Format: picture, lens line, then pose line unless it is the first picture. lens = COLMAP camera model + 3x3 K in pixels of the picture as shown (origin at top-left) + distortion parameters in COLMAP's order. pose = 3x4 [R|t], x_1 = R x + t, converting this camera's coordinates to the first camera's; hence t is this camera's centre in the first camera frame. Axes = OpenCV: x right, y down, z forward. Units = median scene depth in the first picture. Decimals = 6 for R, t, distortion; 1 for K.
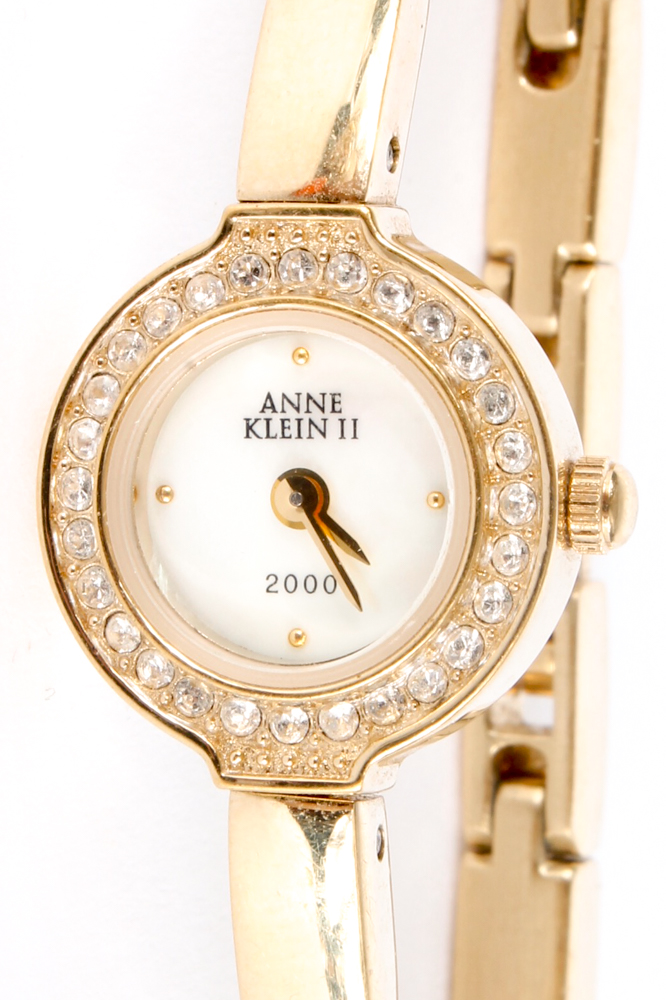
lens RADIAL K [[4370.2, 0, 334.1], [0, 4370.2, 499.7], [0, 0, 1]] dist [0.153334, 0.000000]
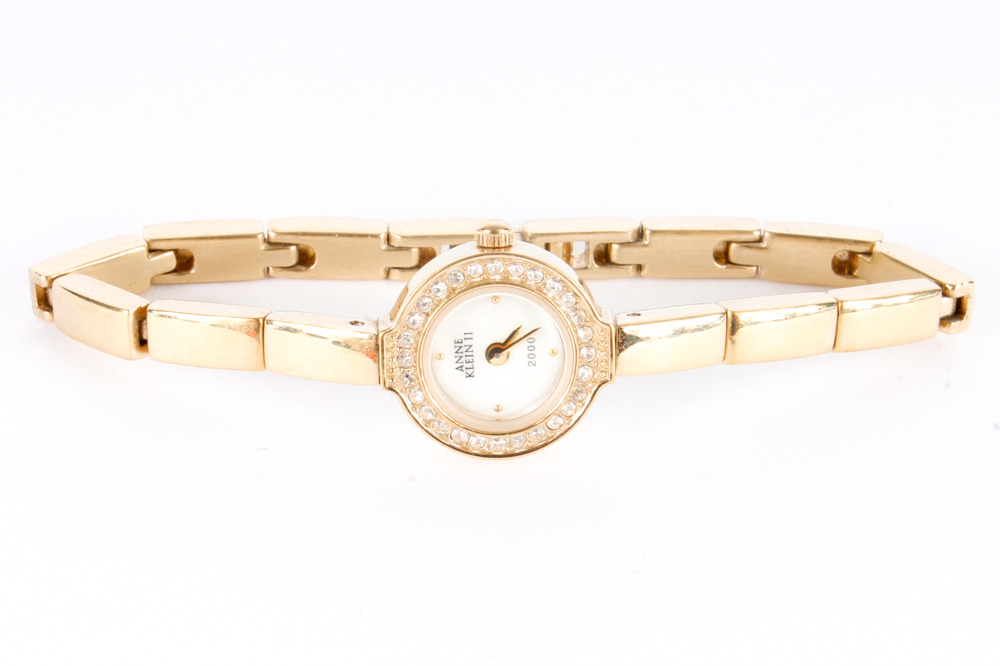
lens RADIAL K [[4370.2, 0, 499.4], [0, 4370.2, 332.7], [0, 0, 1]] dist [0.153334, 0.000000]
pose [[-0.048720, -0.998779, -0.008117, 0.024599], [0.998609, -0.048872, 0.019763, -0.047723], [-0.020135, -0.007143, 0.999772, -1.493679]]
